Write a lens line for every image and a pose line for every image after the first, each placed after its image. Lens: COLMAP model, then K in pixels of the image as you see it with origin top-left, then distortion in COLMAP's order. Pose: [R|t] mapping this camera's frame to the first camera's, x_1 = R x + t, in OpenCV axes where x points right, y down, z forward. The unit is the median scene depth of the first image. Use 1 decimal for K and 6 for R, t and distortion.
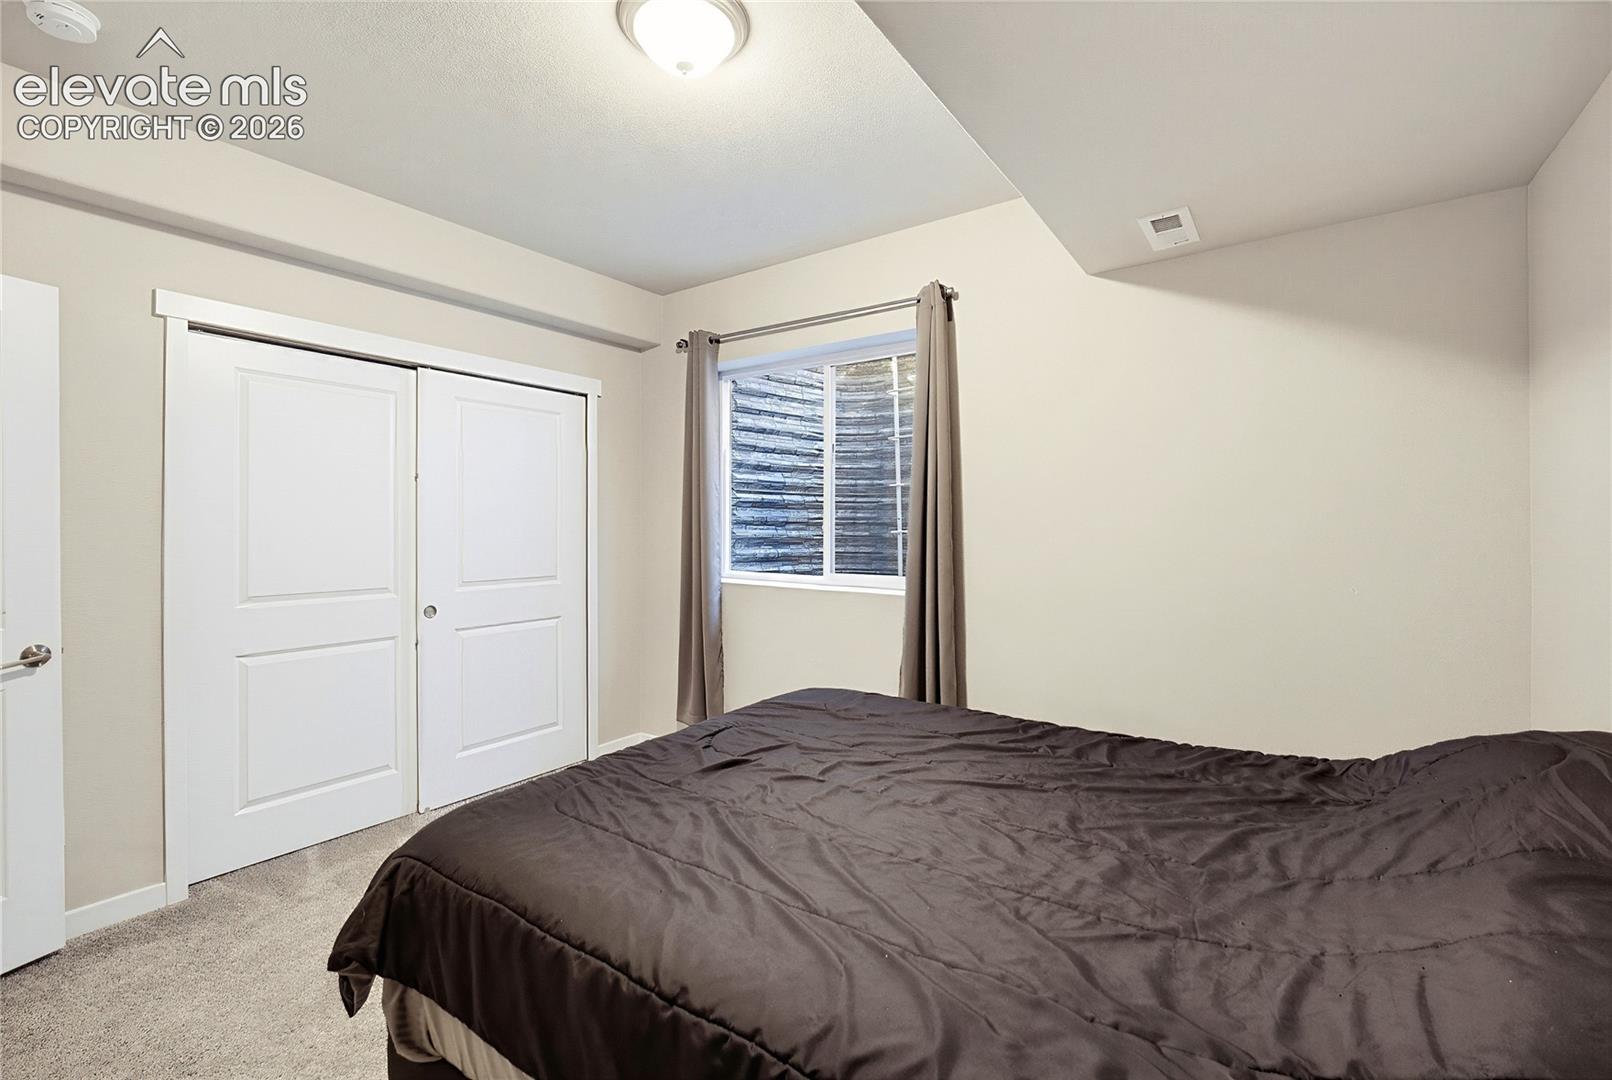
lens RADIAL K [[686.8, 0, 796.7], [0, 686.8, 532.2], [0, 0, 1]] dist [-0.012934, 0.000840]
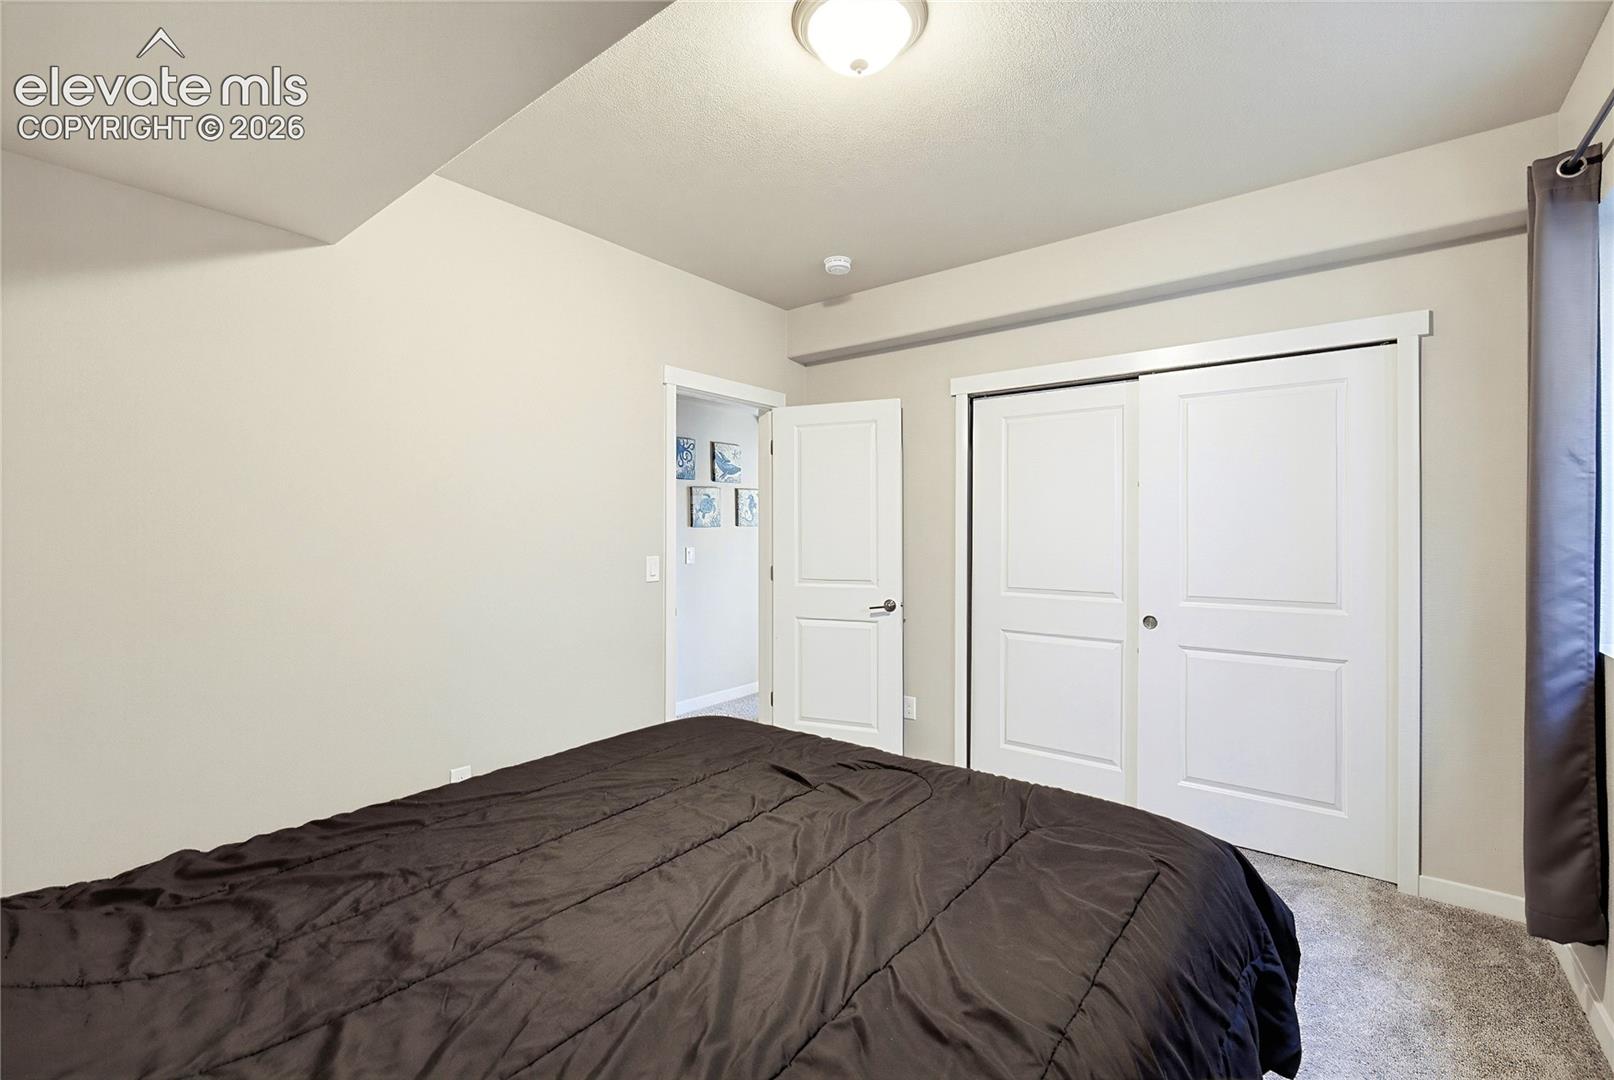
lens RADIAL K [[687.6, 0, 803.8], [0, 687.6, 541.3], [0, 0, 1]] dist [-0.012934, 0.000840]
pose [[-0.027100, 0.016838, -0.999491, 0.693441], [-0.011761, 0.999784, 0.017162, -0.015565], [0.999564, 0.012220, -0.026896, 0.809386]]
